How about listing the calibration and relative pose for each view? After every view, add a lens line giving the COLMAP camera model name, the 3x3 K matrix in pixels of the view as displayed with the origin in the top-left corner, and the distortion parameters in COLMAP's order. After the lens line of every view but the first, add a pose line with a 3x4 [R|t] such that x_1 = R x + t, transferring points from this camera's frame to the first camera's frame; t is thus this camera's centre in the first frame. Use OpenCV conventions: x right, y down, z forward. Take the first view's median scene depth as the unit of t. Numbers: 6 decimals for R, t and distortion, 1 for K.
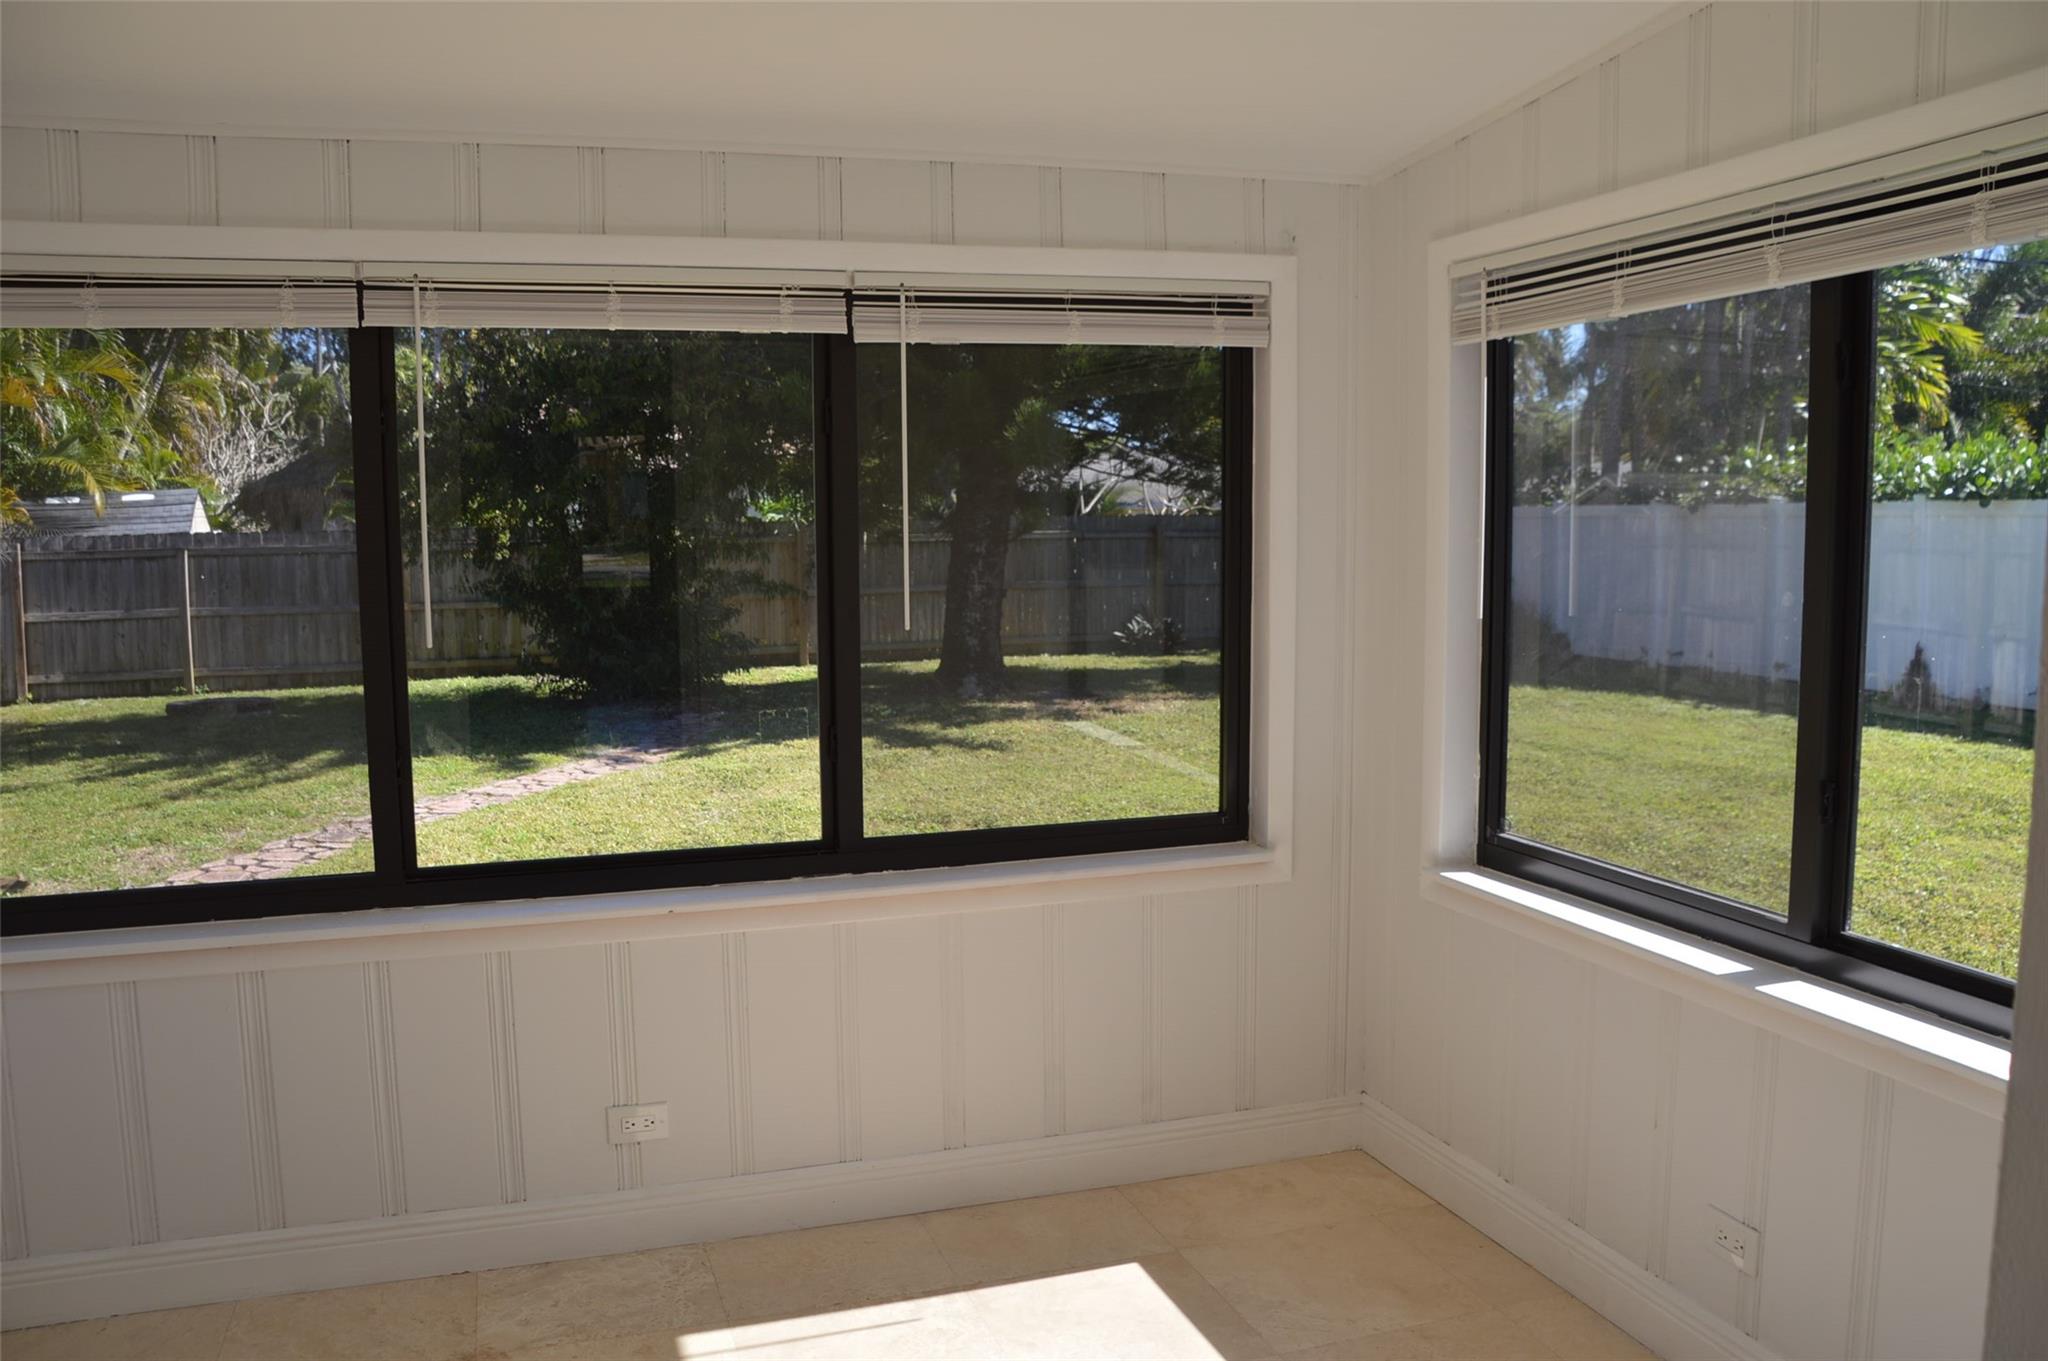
lens RADIAL K [[1610.3, 0, 1026.9], [0, 1610.3, 698.1], [0, 0, 1]] dist [-0.151510, 0.092309]
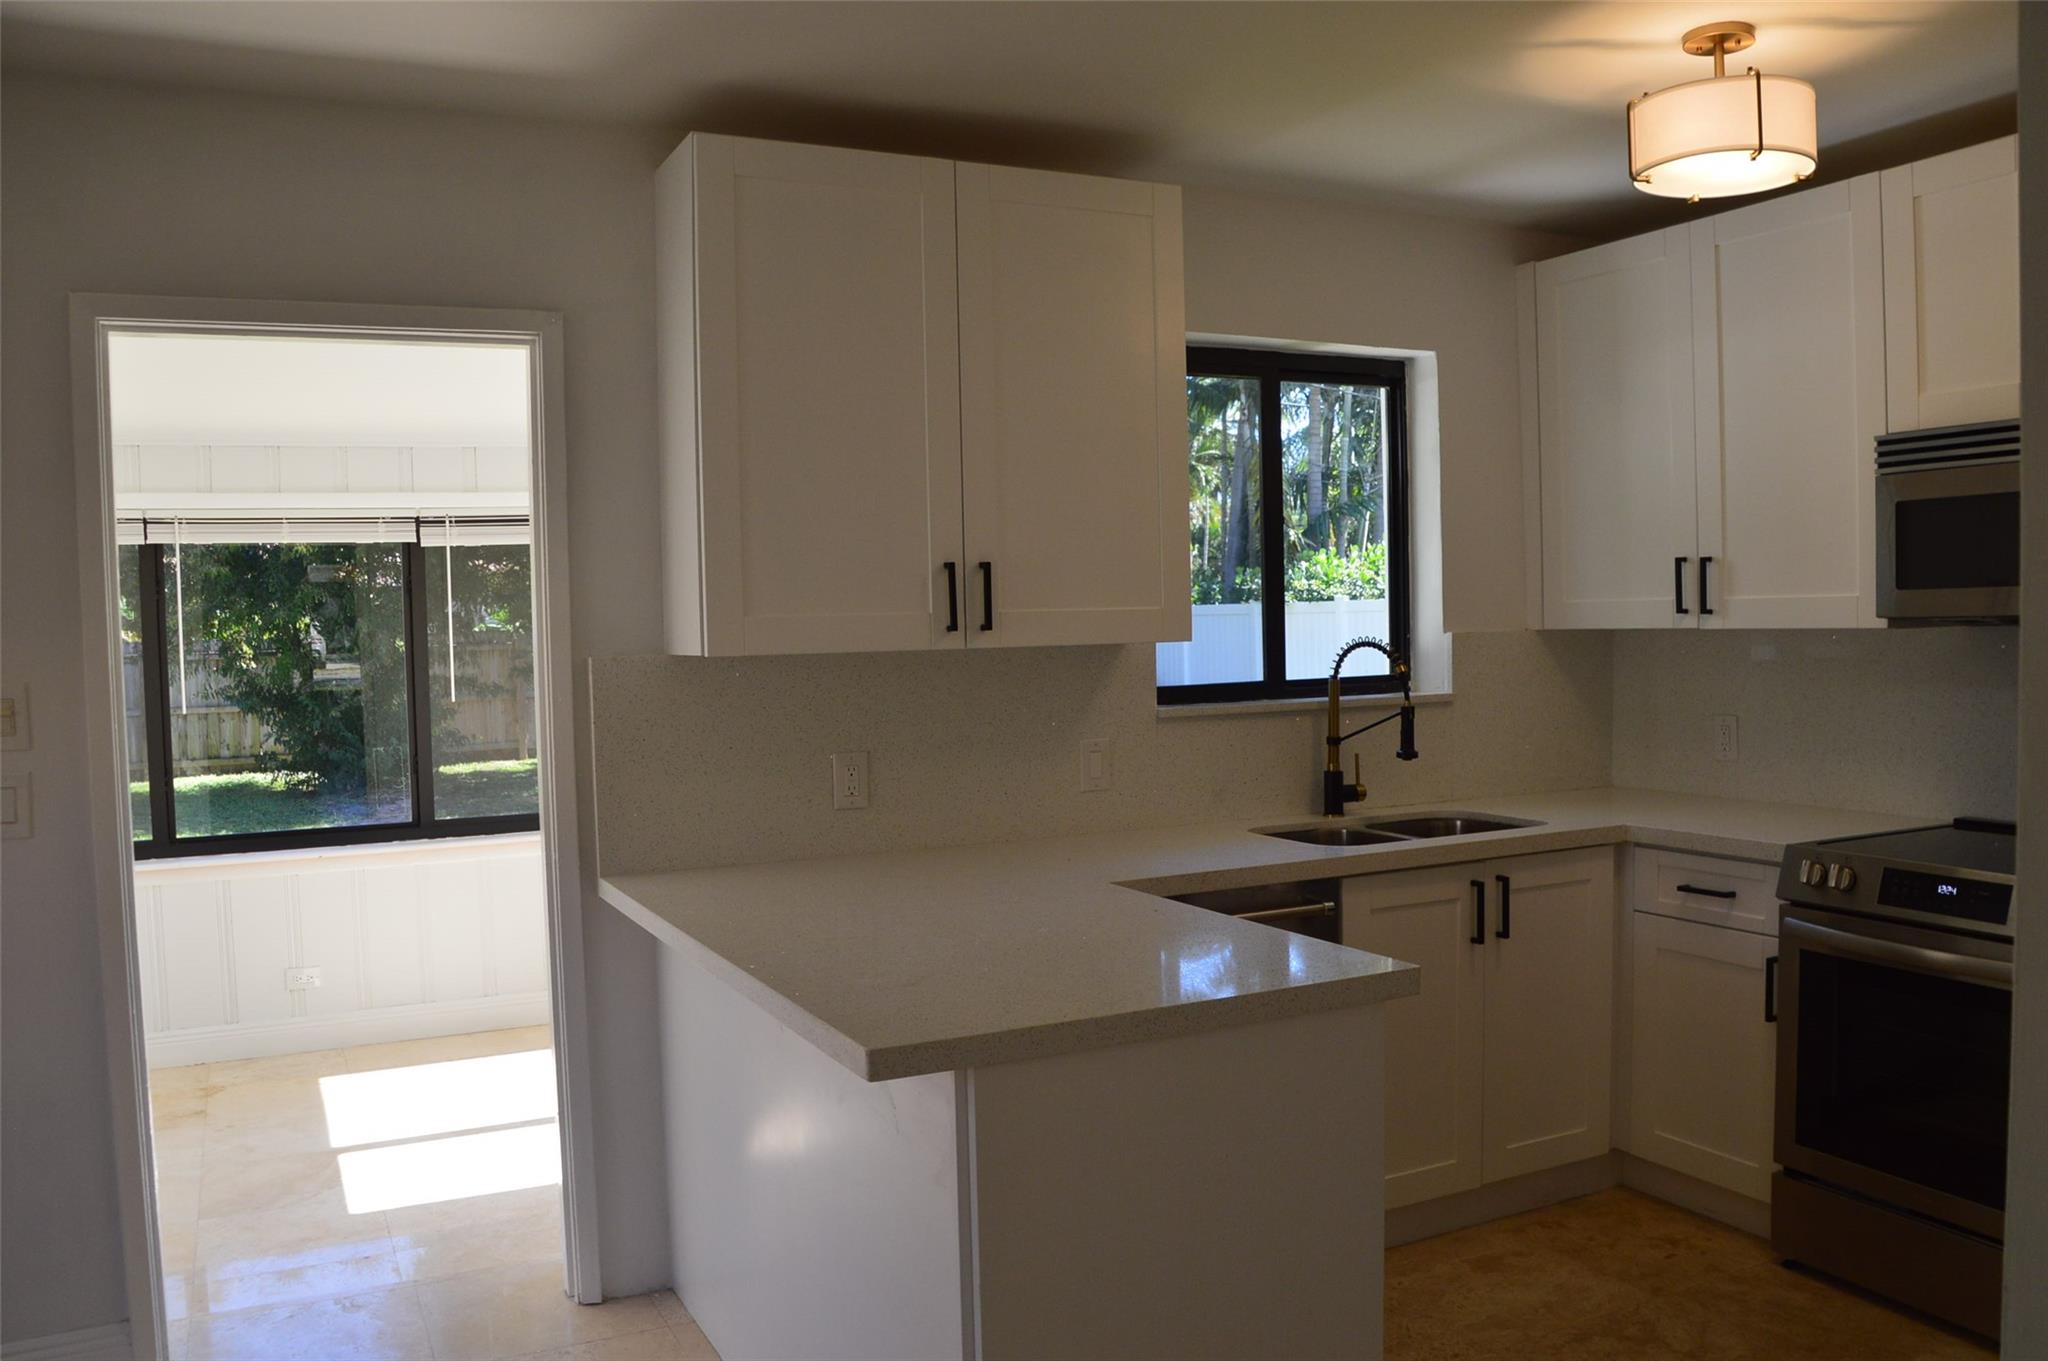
lens RADIAL K [[1588.4, 0, 1025.3], [0, 1588.4, 693.0], [0, 0, 1]] dist [-0.150598, 0.094370]
pose [[0.988739, -0.019426, 0.148383, 0.068616], [0.028942, 0.997641, -0.062246, 0.017300], [-0.146824, 0.065840, 0.986969, -0.190050]]
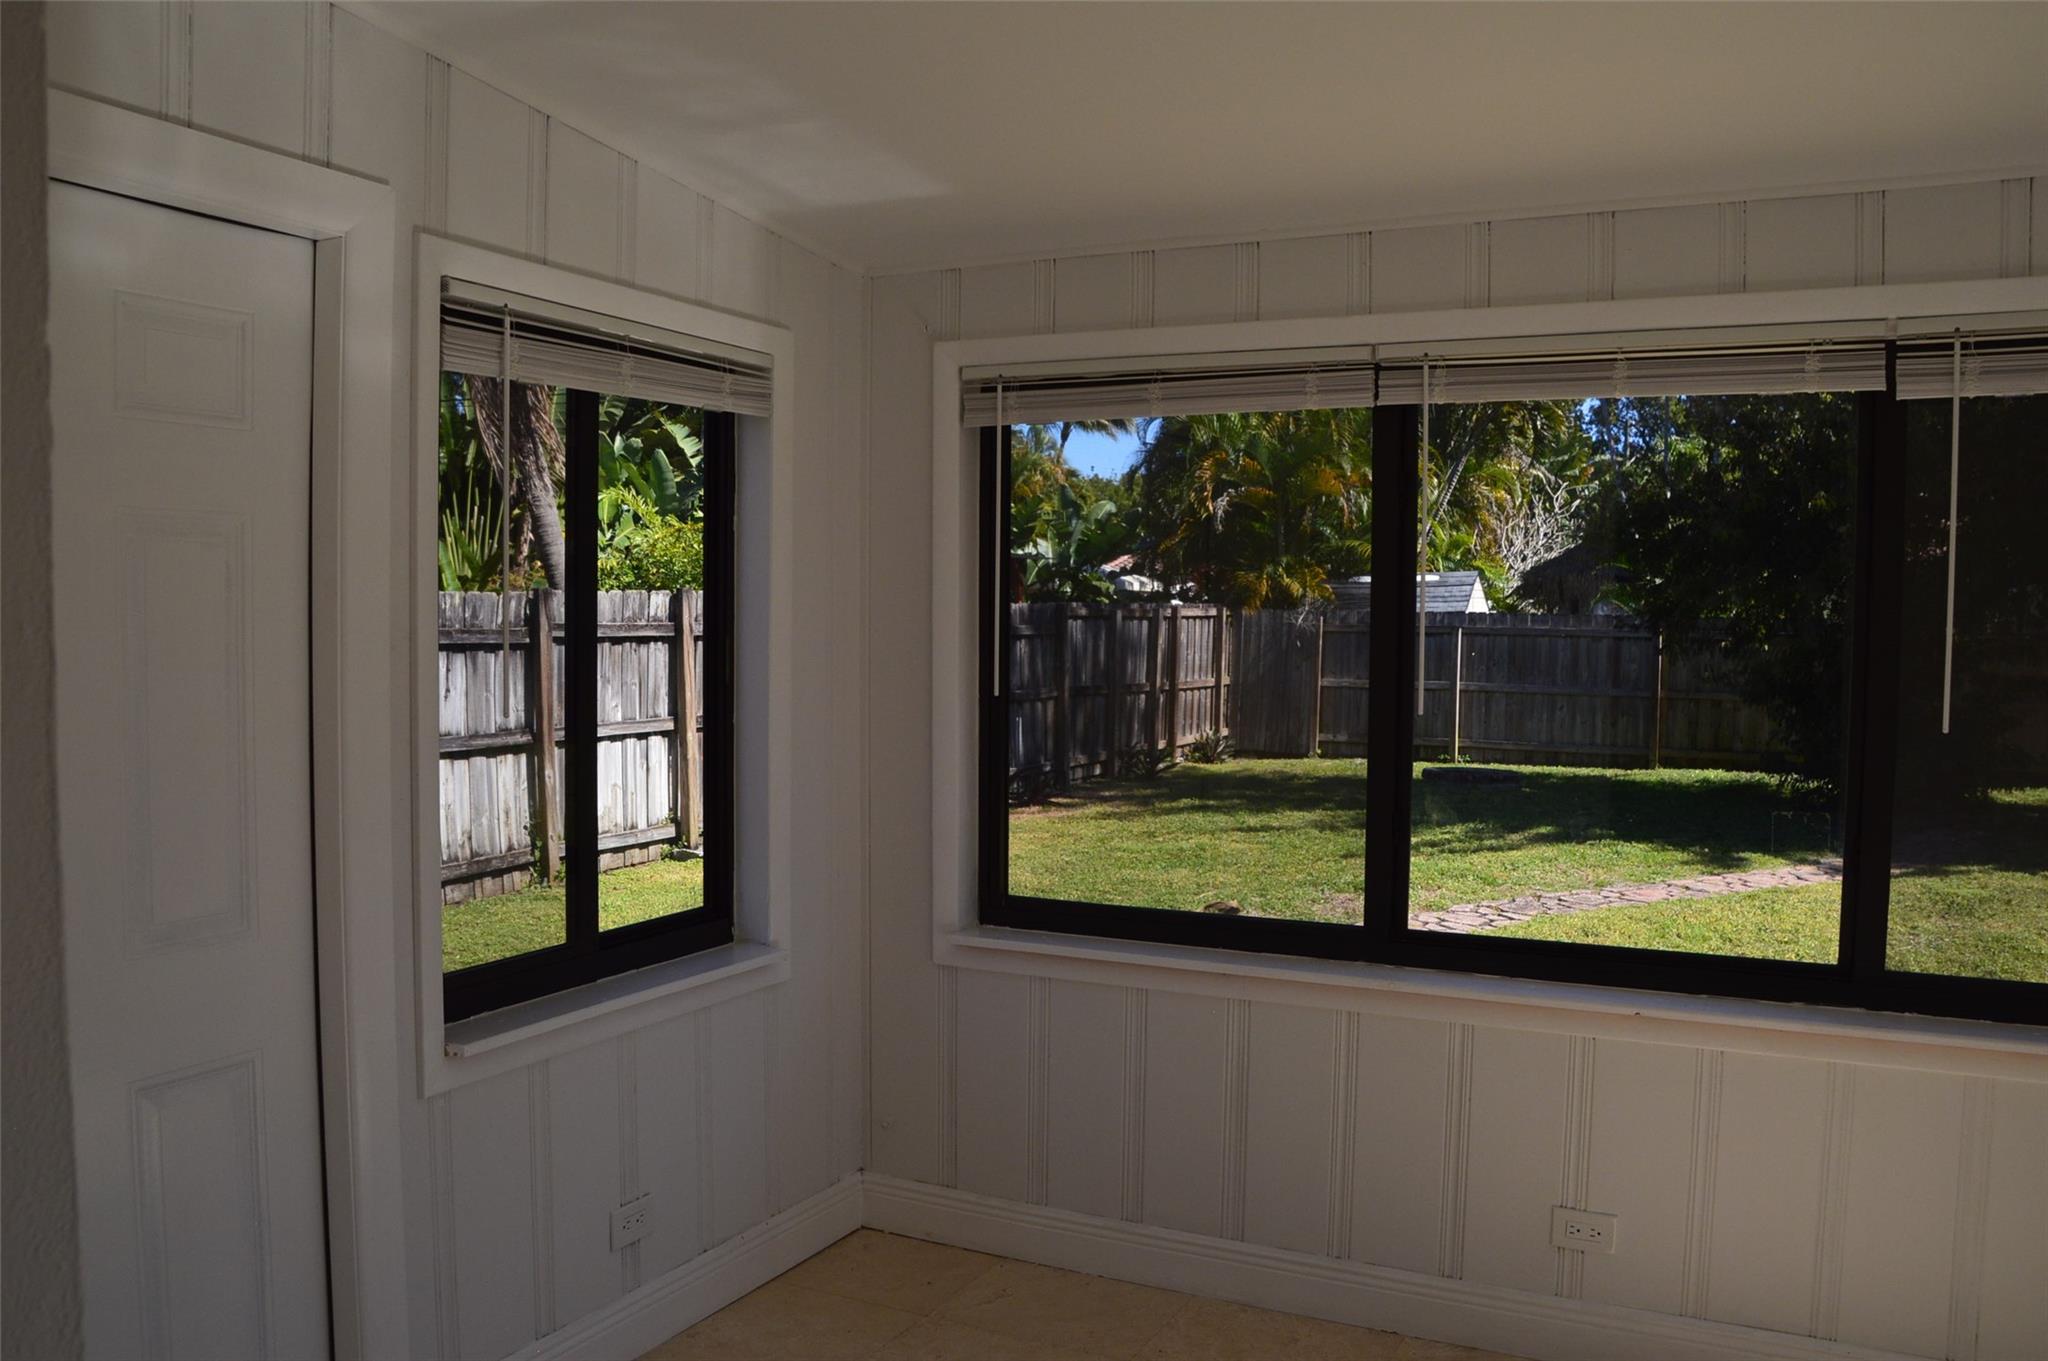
lens RADIAL K [[1610.3, 0, 1026.9], [0, 1610.3, 698.1], [0, 0, 1]] dist [-0.151510, 0.092309]
pose [[0.706502, 0.055948, -0.705496, 0.035084], [-0.095586, 0.995279, -0.016794, -0.000165], [0.701226, 0.079301, 0.708515, 0.017644]]
